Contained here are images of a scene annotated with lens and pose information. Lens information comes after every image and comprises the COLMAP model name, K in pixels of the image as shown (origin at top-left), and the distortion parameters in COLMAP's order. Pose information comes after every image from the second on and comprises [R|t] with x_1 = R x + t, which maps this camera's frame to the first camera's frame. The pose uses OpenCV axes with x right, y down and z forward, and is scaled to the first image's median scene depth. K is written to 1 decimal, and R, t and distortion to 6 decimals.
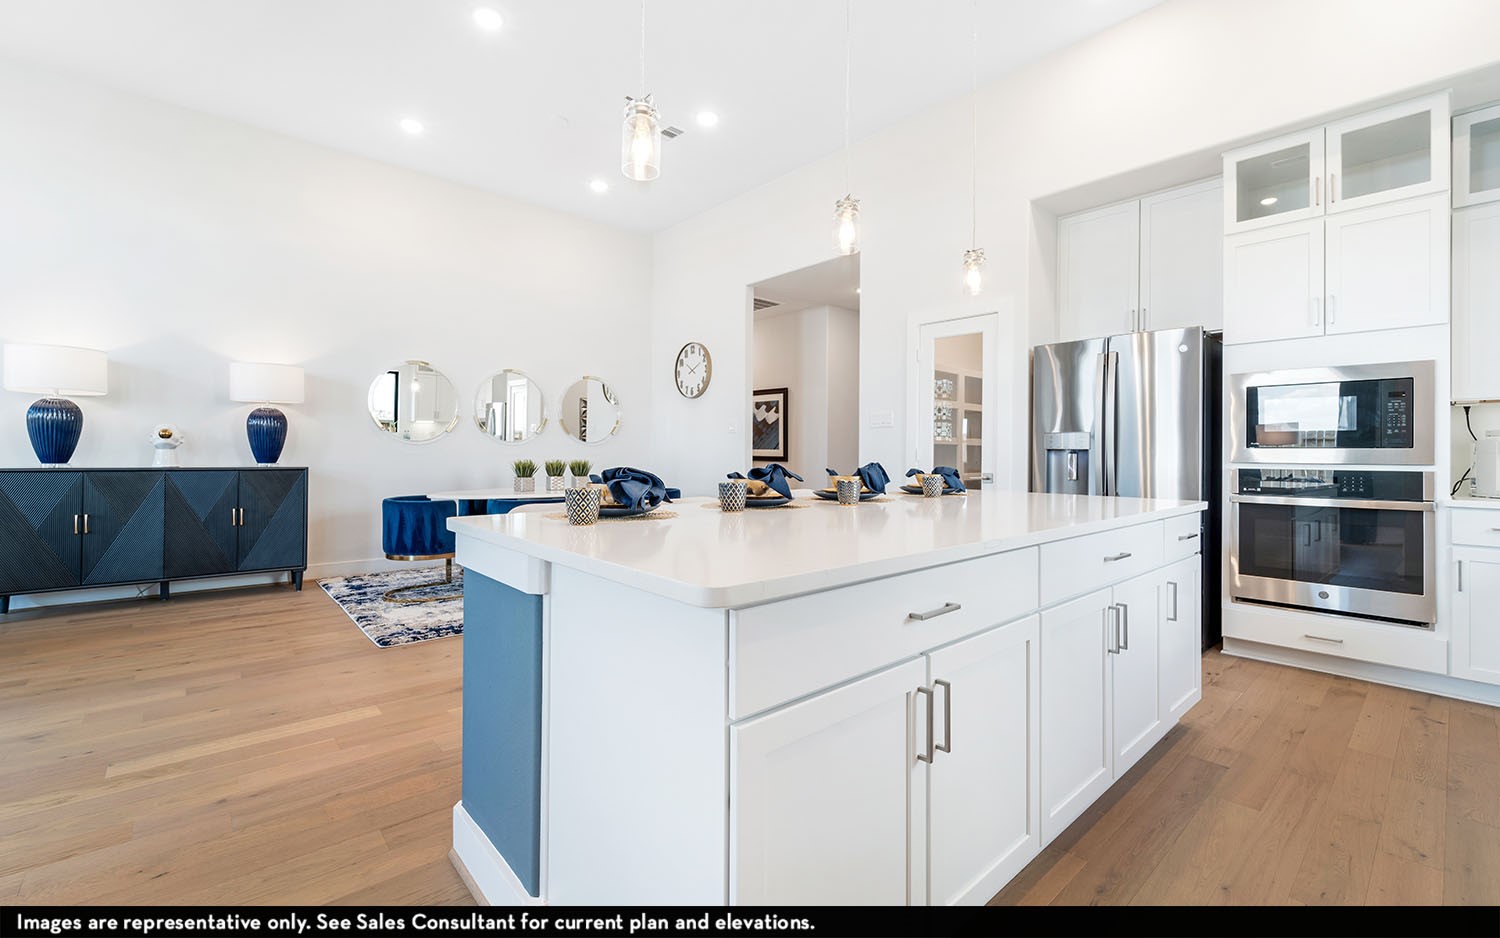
lens RADIAL K [[632.6, 0, 757.0], [0, 632.6, 446.2], [0, 0, 1]] dist [-0.003060, -0.000130]
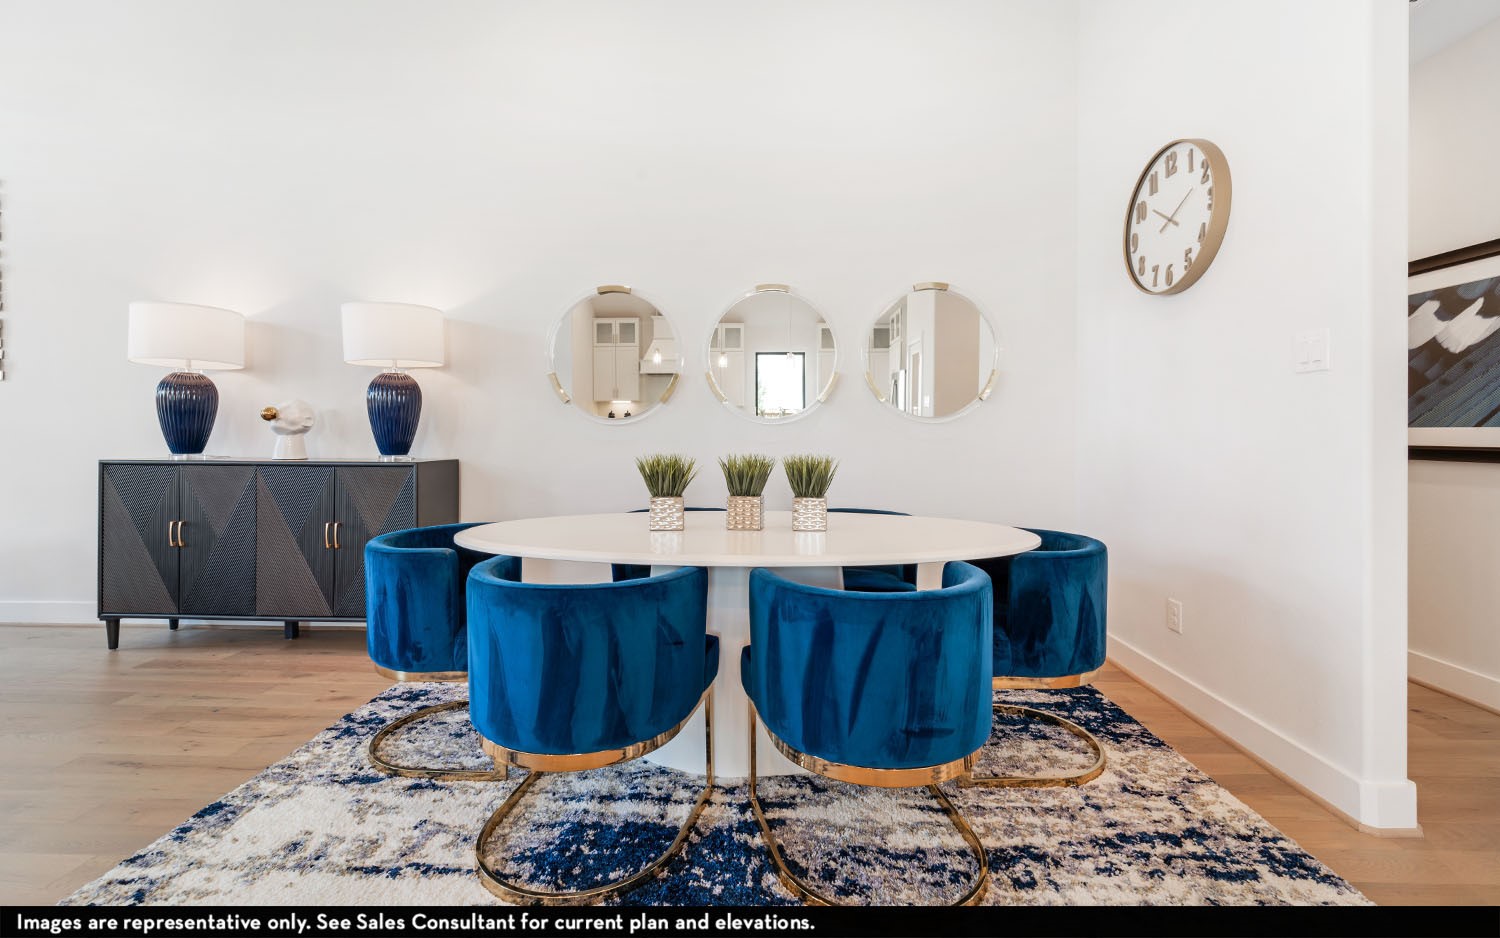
lens RADIAL K [[632.6, 0, 757.0], [0, 632.6, 446.2], [0, 0, 1]] dist [-0.003060, -0.000130]
pose [[0.728977, 0.001337, -0.684537, -0.034331], [0.007209, 0.999928, 0.009629, 0.013150], [0.684501, -0.011954, 0.728914, 0.781312]]
